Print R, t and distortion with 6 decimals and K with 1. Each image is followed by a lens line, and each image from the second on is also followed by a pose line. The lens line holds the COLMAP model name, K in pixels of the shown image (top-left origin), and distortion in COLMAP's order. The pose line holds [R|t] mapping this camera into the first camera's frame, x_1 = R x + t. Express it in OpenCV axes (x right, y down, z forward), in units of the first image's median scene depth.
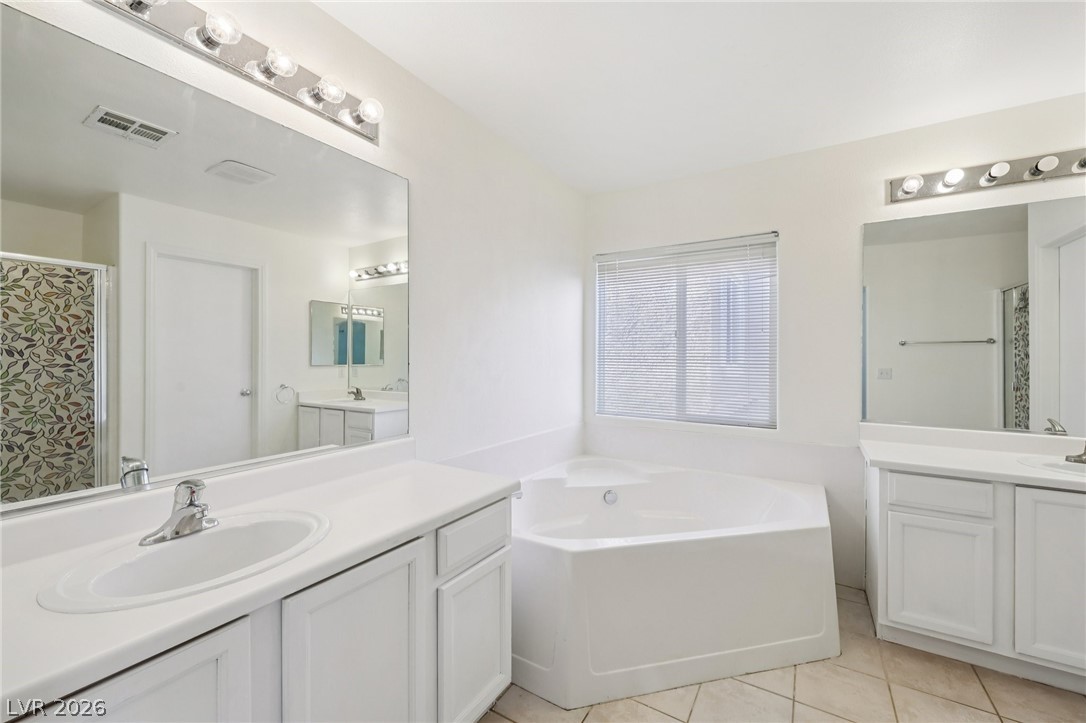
lens RADIAL K [[441.3, 0, 541.5], [0, 441.3, 358.1], [0, 0, 1]] dist [-0.001812, 0.000066]
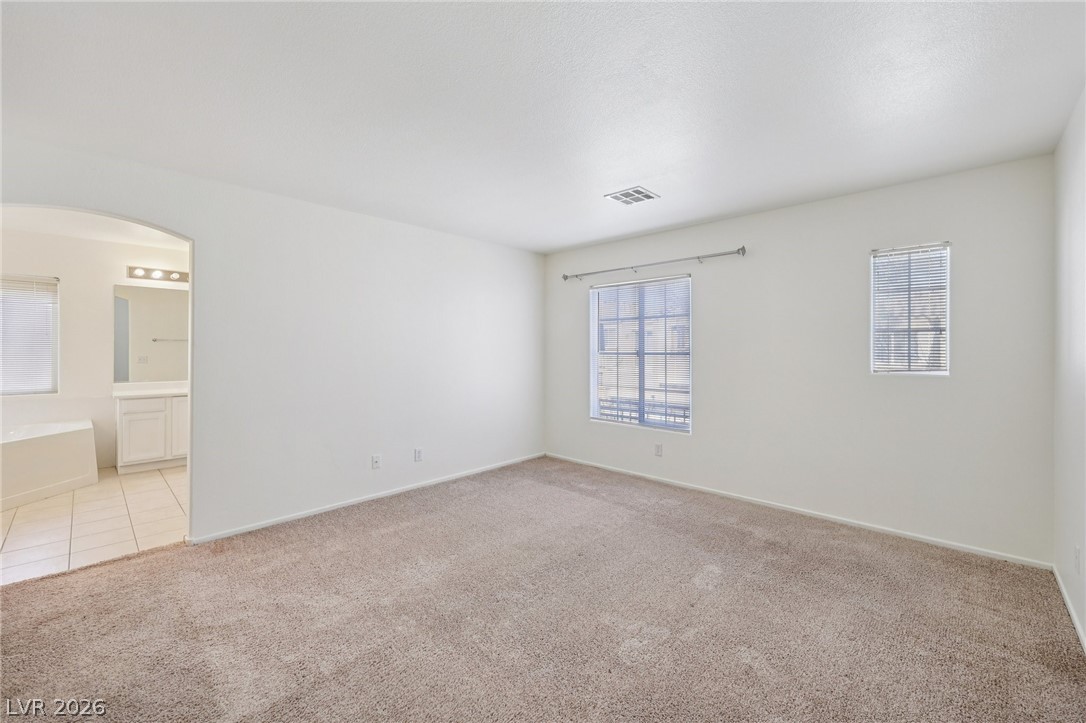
lens RADIAL K [[441.3, 0, 546.1], [0, 441.3, 350.8], [0, 0, 1]] dist [-0.001812, 0.000066]
pose [[0.203863, -0.001690, 0.978998, -0.939244], [-0.008704, 0.999956, 0.003539, -0.028331], [-0.978961, -0.009243, 0.203839, -1.503995]]
